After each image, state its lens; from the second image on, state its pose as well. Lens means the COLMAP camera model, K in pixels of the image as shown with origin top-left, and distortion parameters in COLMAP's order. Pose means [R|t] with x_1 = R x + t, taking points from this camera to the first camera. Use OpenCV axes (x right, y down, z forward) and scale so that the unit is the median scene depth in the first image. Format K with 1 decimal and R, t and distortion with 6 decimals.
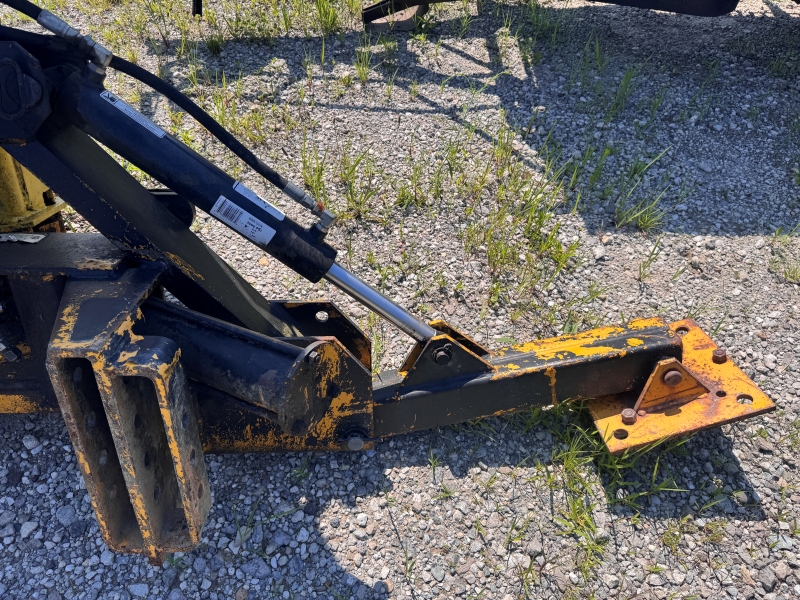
lens RADIAL K [[559.4, 0, 400.0], [0, 559.4, 300.0], [0, 0, 1]] dist [0.055990, -0.069142]
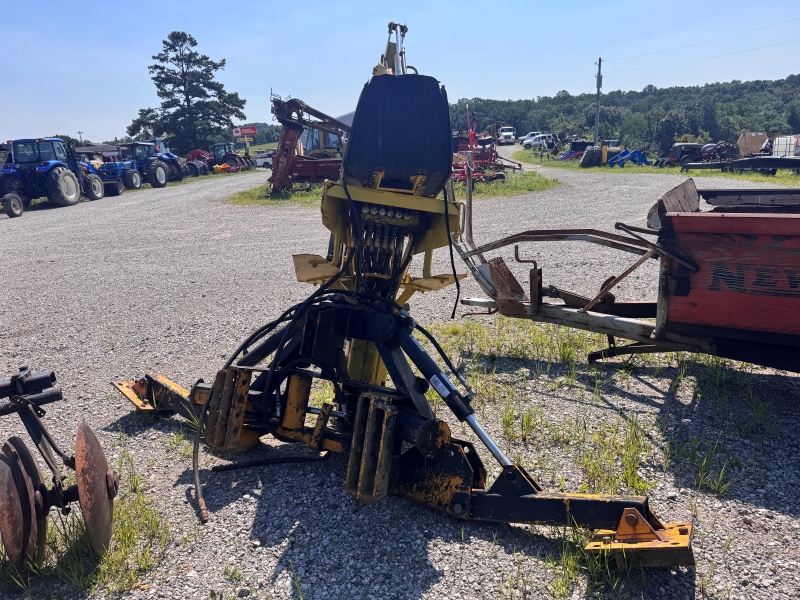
lens RADIAL K [[559.4, 0, 400.0], [0, 559.4, 300.0], [0, 0, 1]] dist [0.055990, -0.069142]
pose [[0.820486, 0.062009, -0.568293, 0.779518], [-0.381433, 0.799839, -0.463429, 0.623100], [0.425806, 0.597003, 0.679909, -0.809017]]
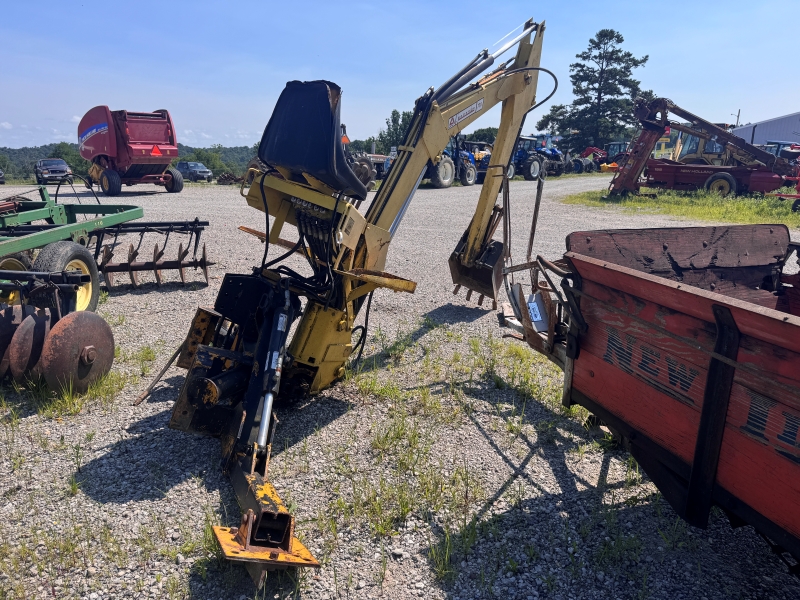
lens RADIAL K [[559.4, 0, 400.0], [0, 559.4, 300.0], [0, 0, 1]] dist [0.055990, -0.069142]
pose [[0.288740, 0.208233, -0.934488, 1.963405], [-0.750816, 0.654880, -0.086061, -0.480607], [0.594057, 0.726478, 0.345435, 0.170479]]
